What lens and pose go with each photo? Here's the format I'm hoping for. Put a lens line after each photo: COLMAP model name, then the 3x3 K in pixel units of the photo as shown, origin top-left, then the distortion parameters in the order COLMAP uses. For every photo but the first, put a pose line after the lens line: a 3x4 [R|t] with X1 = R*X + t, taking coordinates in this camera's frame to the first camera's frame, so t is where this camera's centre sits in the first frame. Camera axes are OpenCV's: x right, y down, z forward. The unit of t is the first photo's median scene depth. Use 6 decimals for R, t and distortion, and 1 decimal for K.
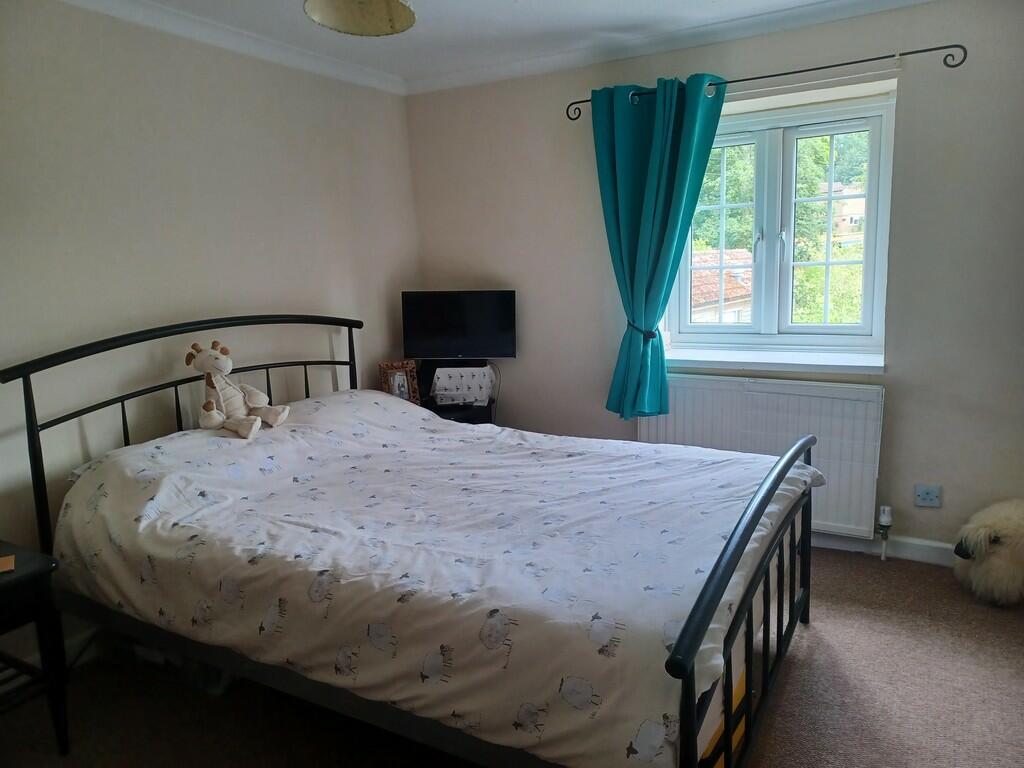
lens RADIAL K [[739.1, 0, 512.8], [0, 739.1, 387.4], [0, 0, 1]] dist [0.042379, -0.039226]
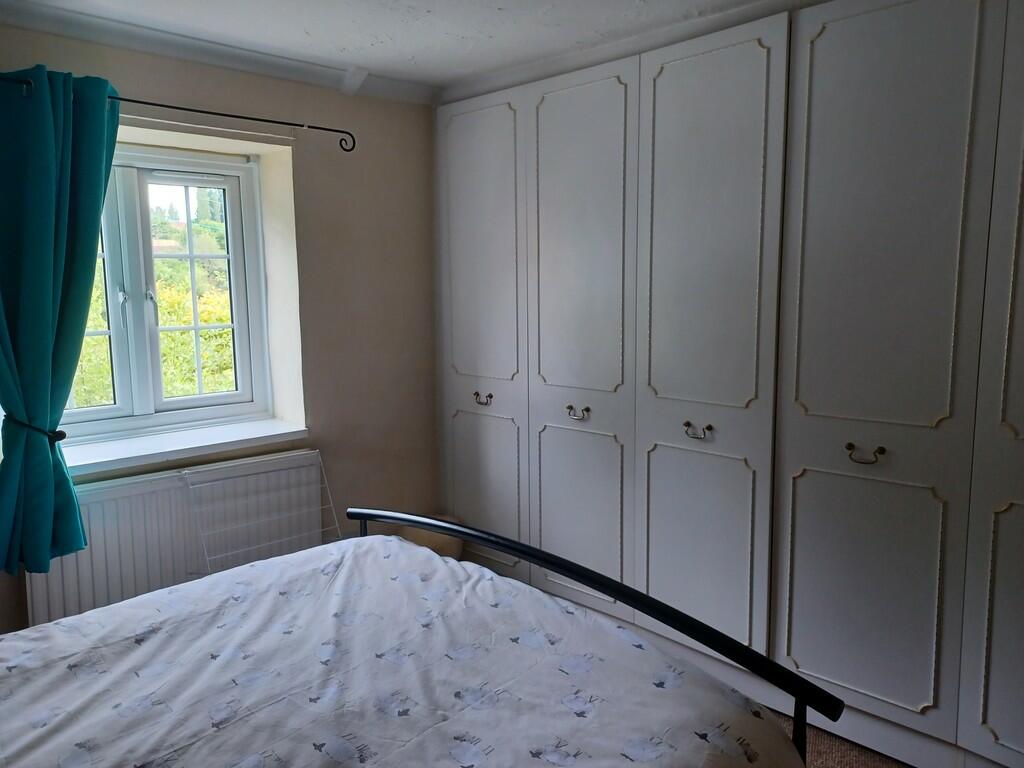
lens RADIAL K [[739.1, 0, 511.4], [0, 739.1, 376.6], [0, 0, 1]] dist [0.042379, -0.039226]
pose [[0.289371, -0.081329, 0.953756, -0.428874], [0.170186, 0.984881, 0.032349, -0.096857], [-0.941967, 0.152955, 0.298837, 0.510321]]
